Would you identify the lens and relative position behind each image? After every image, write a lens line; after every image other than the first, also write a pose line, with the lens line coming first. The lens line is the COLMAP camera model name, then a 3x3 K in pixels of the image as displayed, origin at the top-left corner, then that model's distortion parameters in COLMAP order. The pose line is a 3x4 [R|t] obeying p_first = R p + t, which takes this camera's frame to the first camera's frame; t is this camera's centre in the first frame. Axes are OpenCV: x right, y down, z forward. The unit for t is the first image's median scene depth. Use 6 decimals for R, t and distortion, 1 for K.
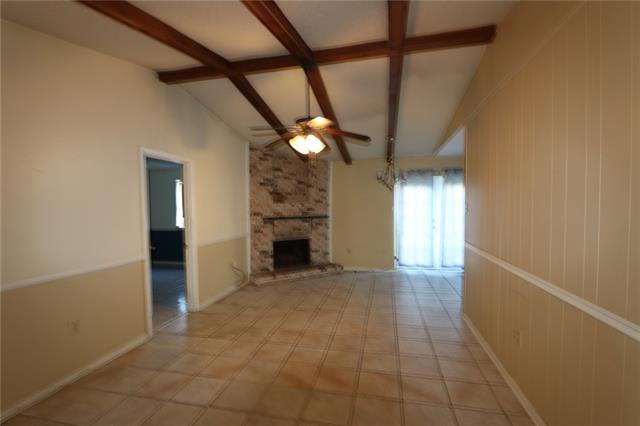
lens RADIAL K [[295.4, 0, 315.9], [0, 295.4, 214.2], [0, 0, 1]] dist [-0.025110, 0.000873]
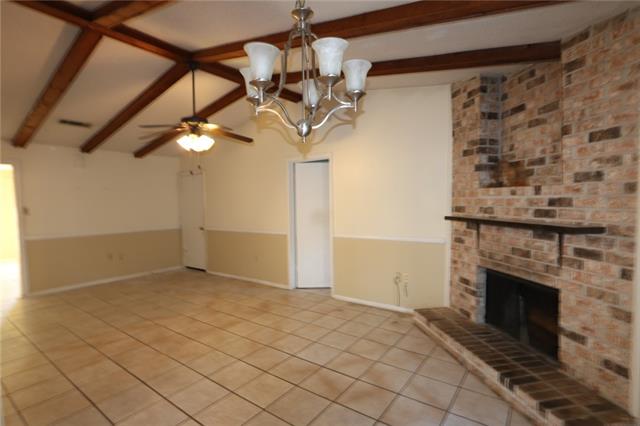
lens RADIAL K [[317.0, 0, 320.0], [0, 317.0, 213.0], [0, 0, 1]] dist [-0.000753, -0.000016]
pose [[-0.396127, 0.063207, -0.916018, 0.438263], [0.007027, 0.997807, 0.065811, -0.033088], [0.918169, 0.019633, -0.395702, 0.959937]]
